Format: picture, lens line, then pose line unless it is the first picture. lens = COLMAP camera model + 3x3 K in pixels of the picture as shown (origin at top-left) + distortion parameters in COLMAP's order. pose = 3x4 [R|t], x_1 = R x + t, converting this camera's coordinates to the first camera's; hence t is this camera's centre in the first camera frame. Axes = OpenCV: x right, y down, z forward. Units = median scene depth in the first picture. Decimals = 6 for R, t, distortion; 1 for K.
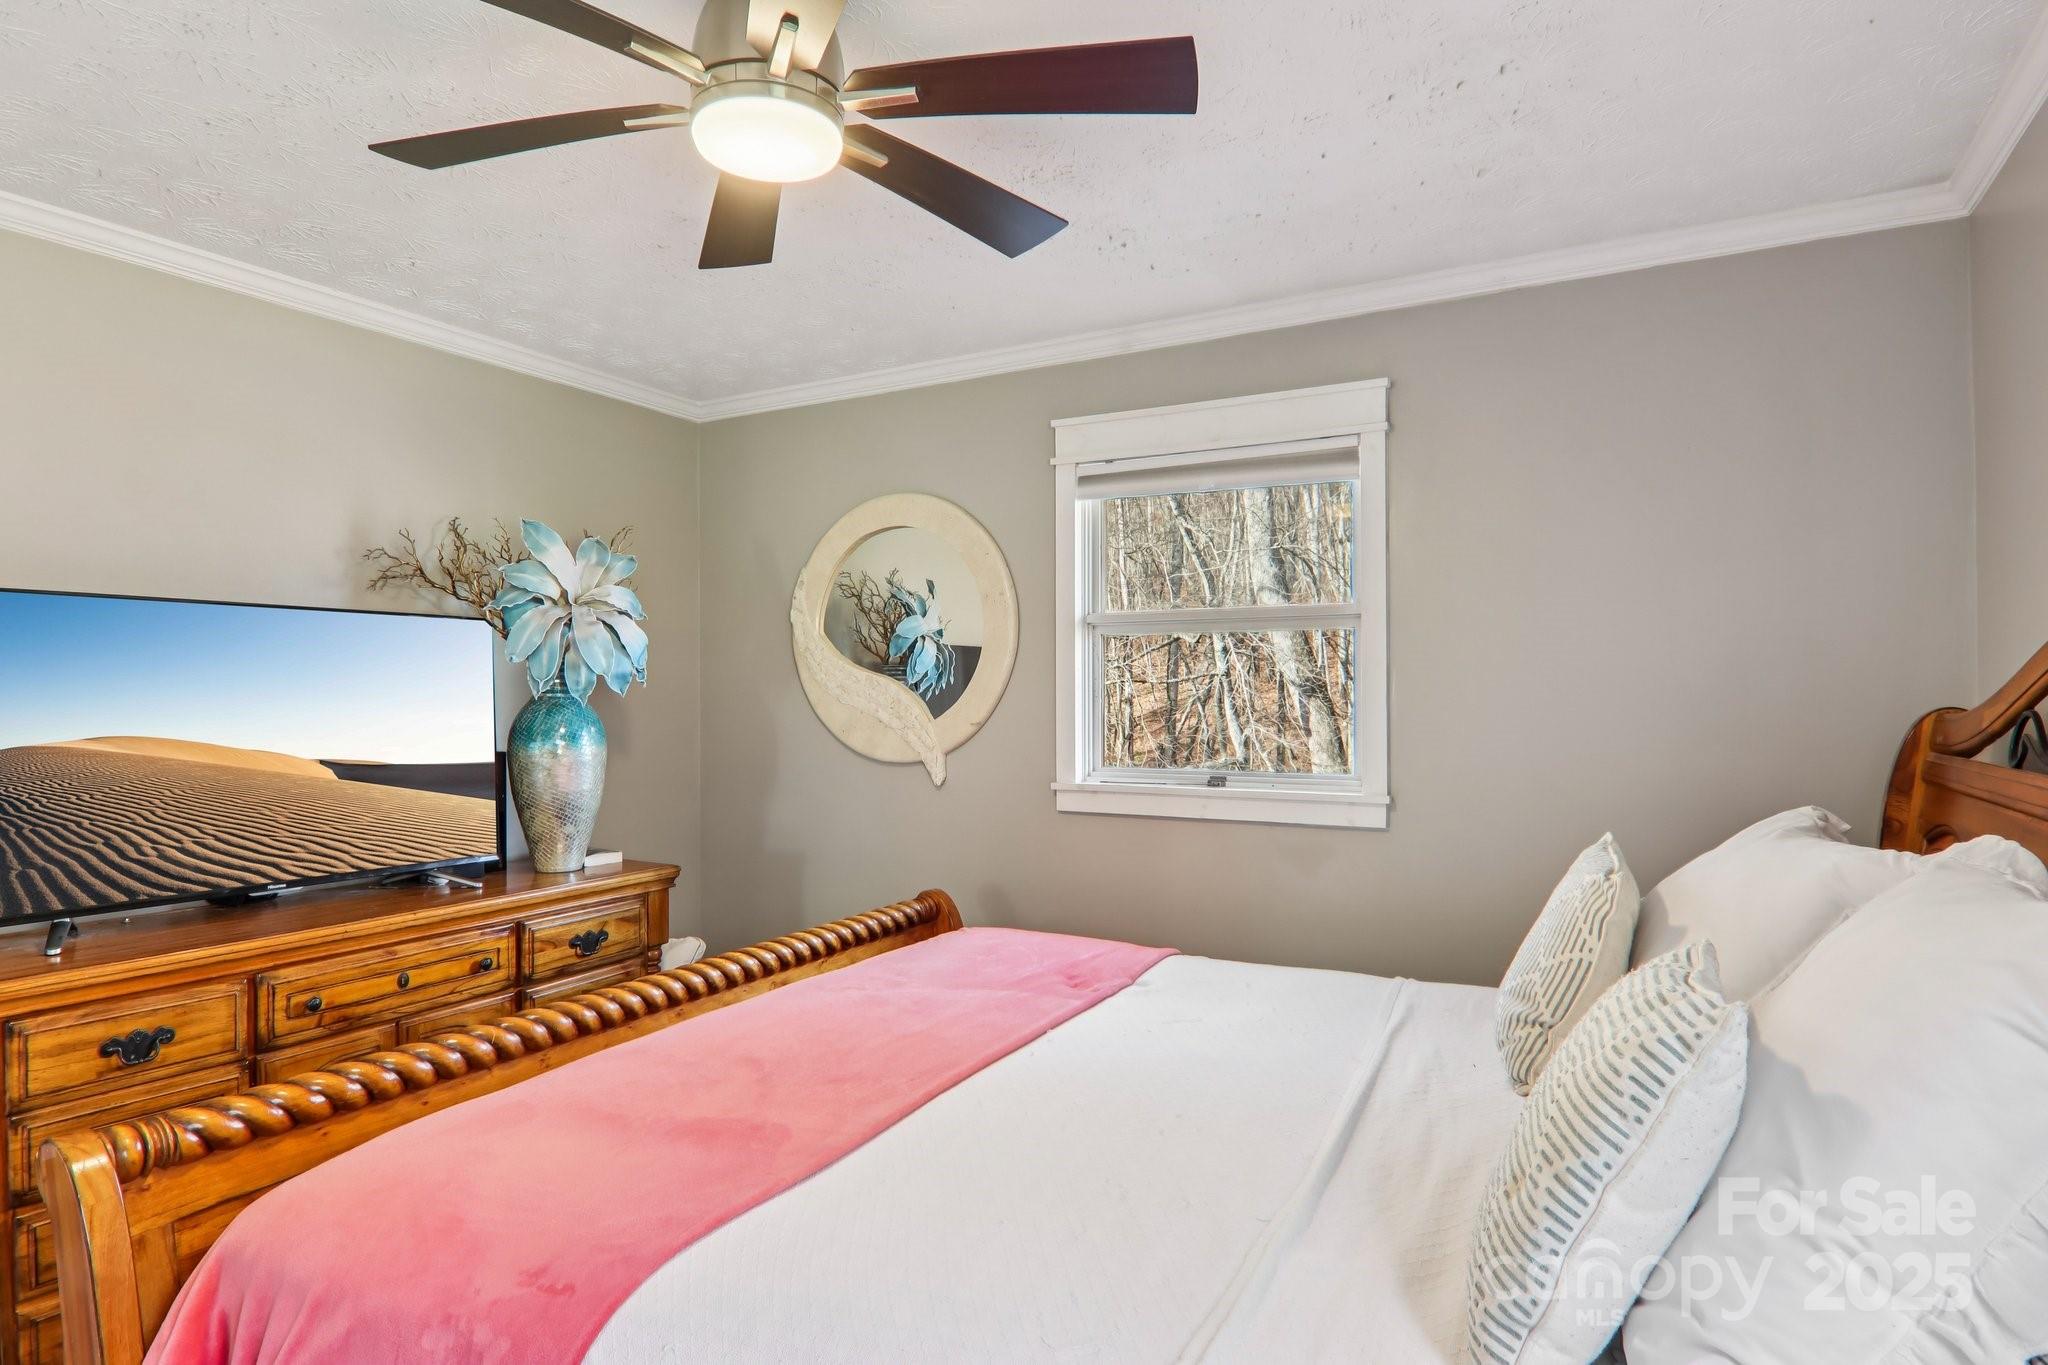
lens RADIAL K [[1142.7, 0, 1024.0], [0, 1142.7, 682.5], [0, 0, 1]] dist [-0.003567, -0.002001]
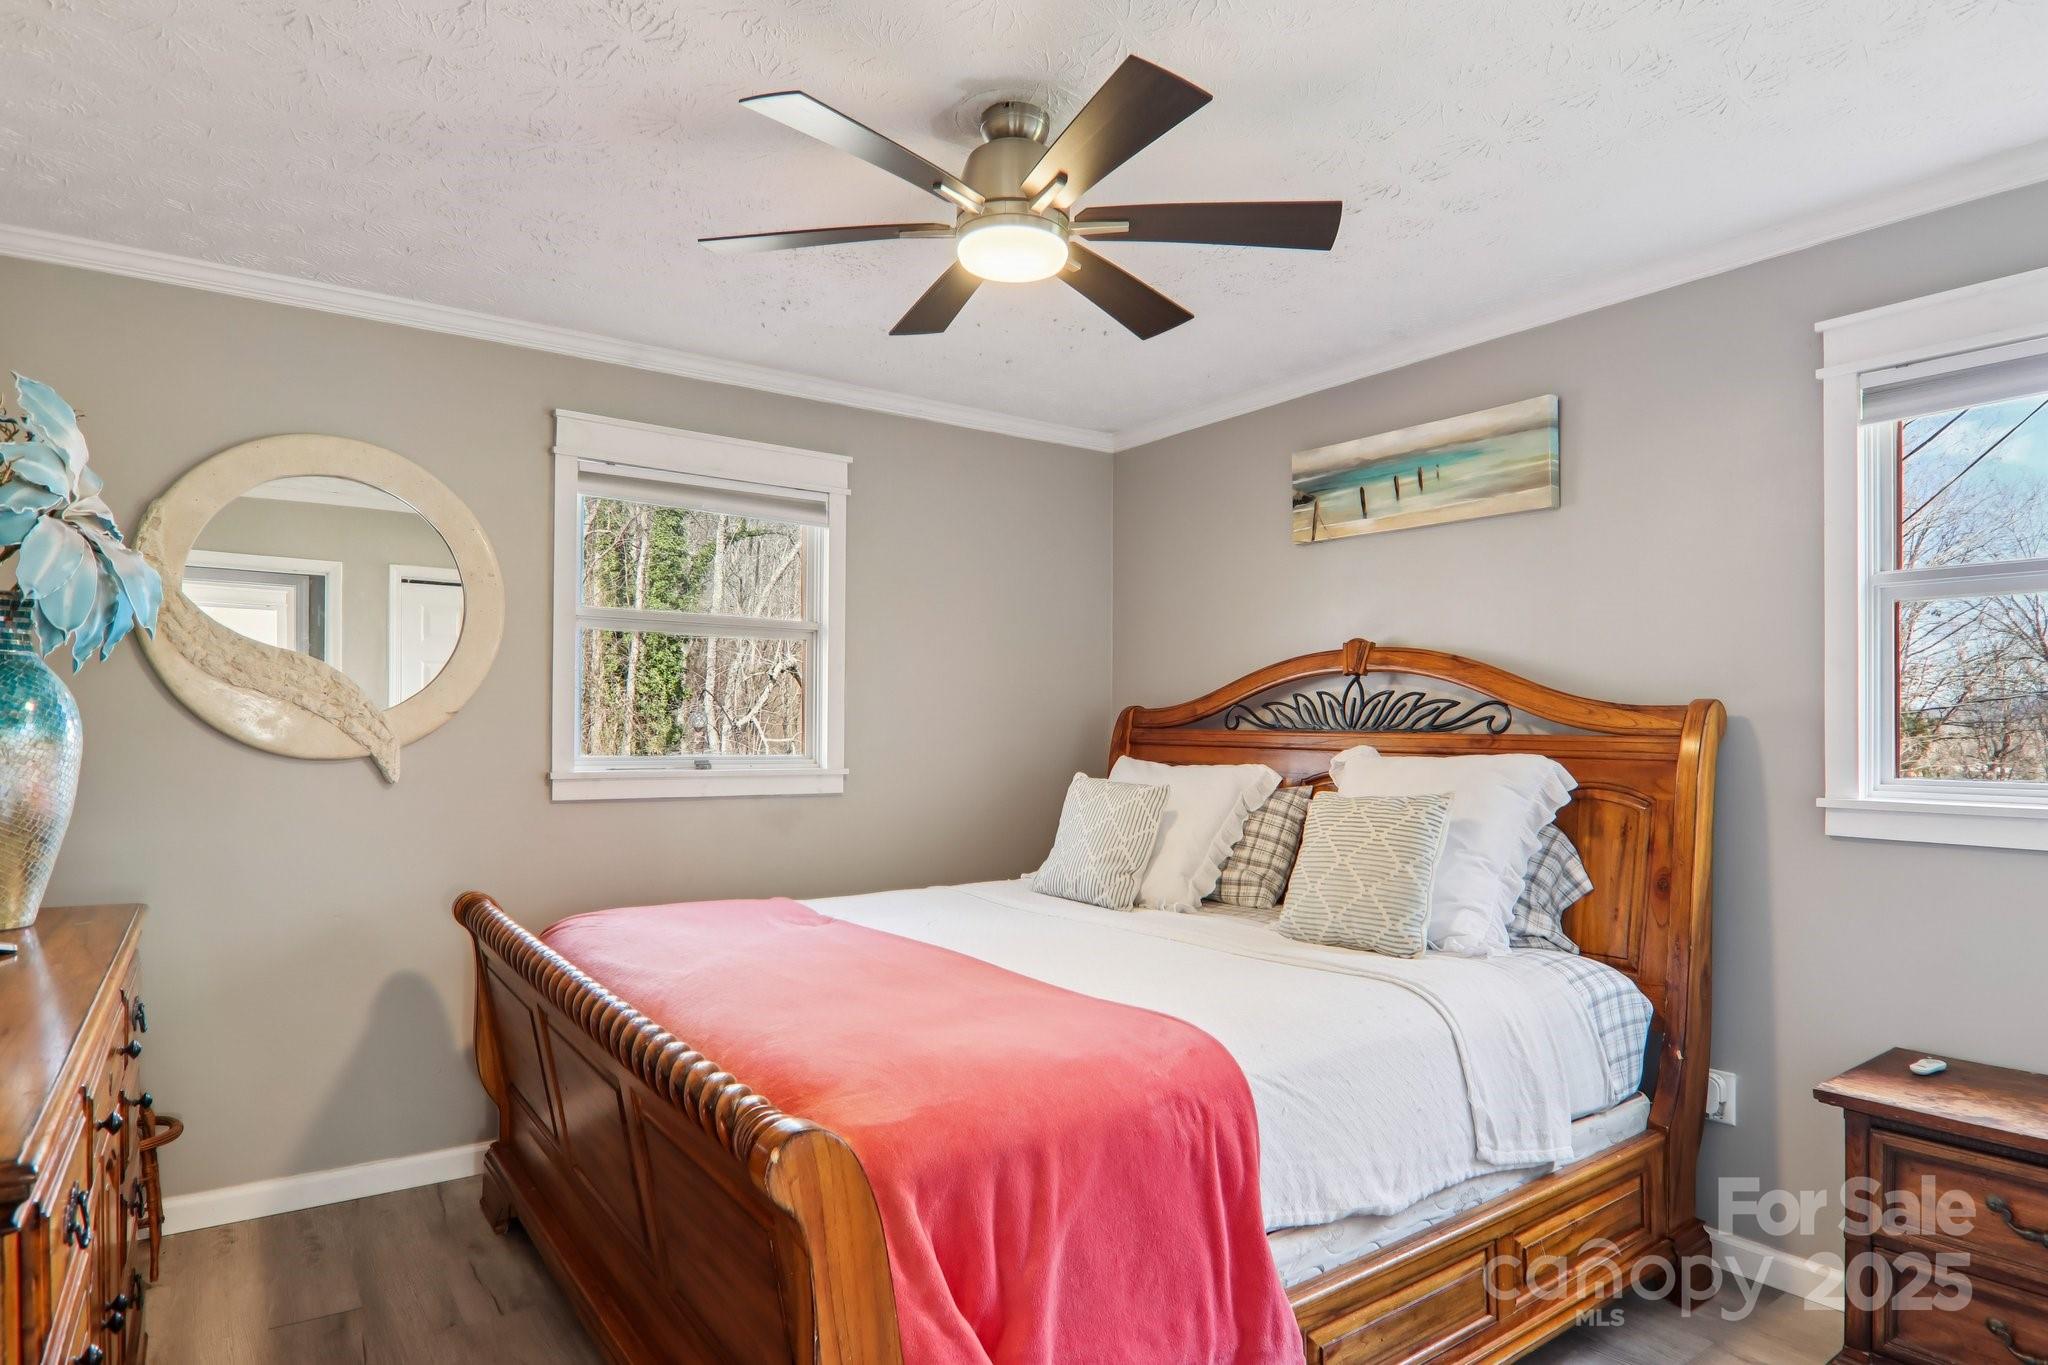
lens RADIAL K [[1142.7, 0, 1024.0], [0, 1142.7, 682.5], [0, 0, 1]] dist [-0.003567, -0.002001]
pose [[0.431084, 0.039877, 0.901430, -0.720036], [-0.021730, 0.999192, -0.033810, 0.035662], [-0.902050, -0.005013, 0.431602, 0.212493]]
